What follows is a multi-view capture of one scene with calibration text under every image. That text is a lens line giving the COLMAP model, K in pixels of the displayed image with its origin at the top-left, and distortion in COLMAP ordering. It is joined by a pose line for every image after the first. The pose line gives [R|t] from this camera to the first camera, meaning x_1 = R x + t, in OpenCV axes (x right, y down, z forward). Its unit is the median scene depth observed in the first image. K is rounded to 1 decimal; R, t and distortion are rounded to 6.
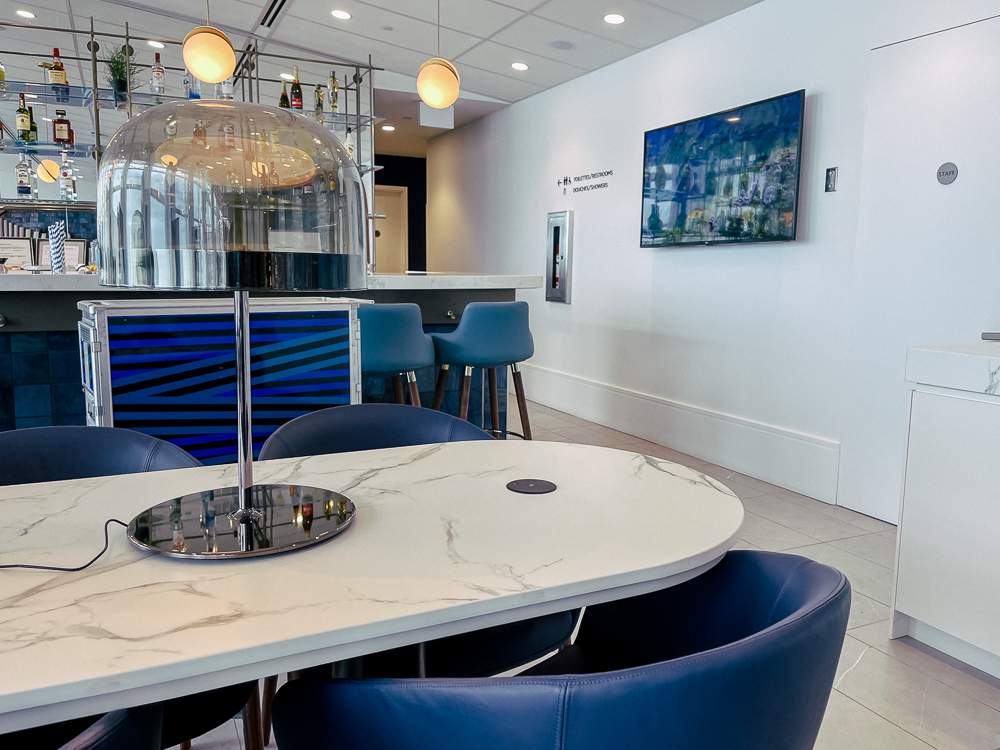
lens RADIAL K [[776.2, 0, 499.3], [0, 776.2, 372.9], [0, 0, 1]] dist [-0.011037, -0.003708]
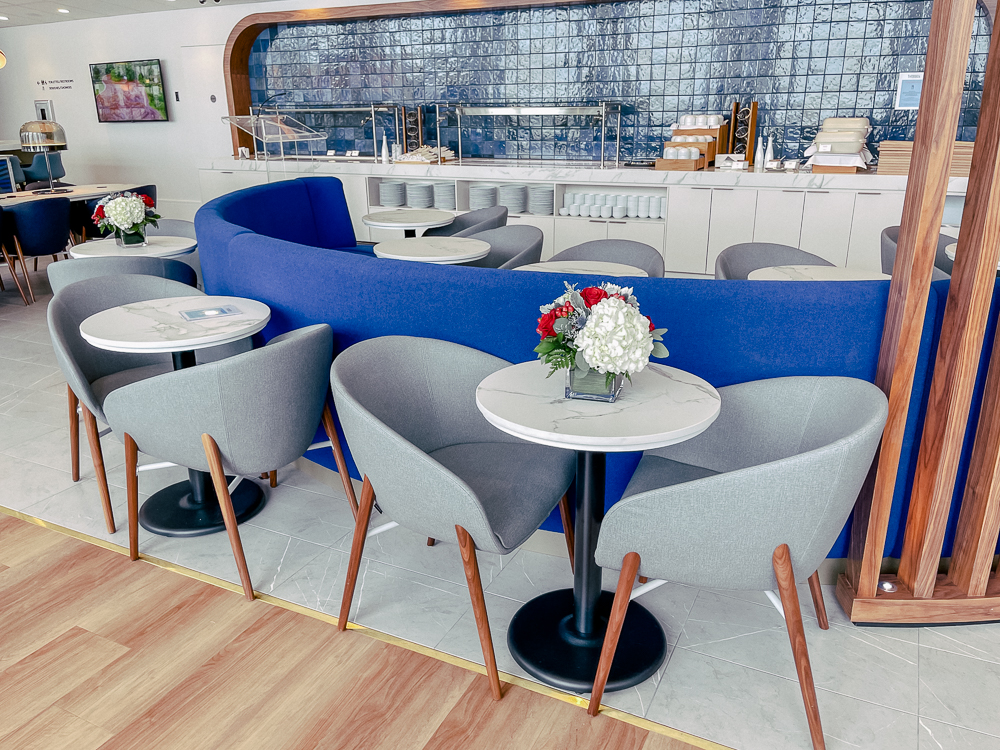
lens RADIAL K [[776.2, 0, 499.2], [0, 776.2, 376.6], [0, 0, 1]] dist [-0.011037, -0.003708]
pose [[0.794696, -0.217949, 0.566530, -0.243345], [0.101937, 0.967980, 0.229400, 0.108292], [-0.598387, -0.124553, 0.791467, -1.155397]]
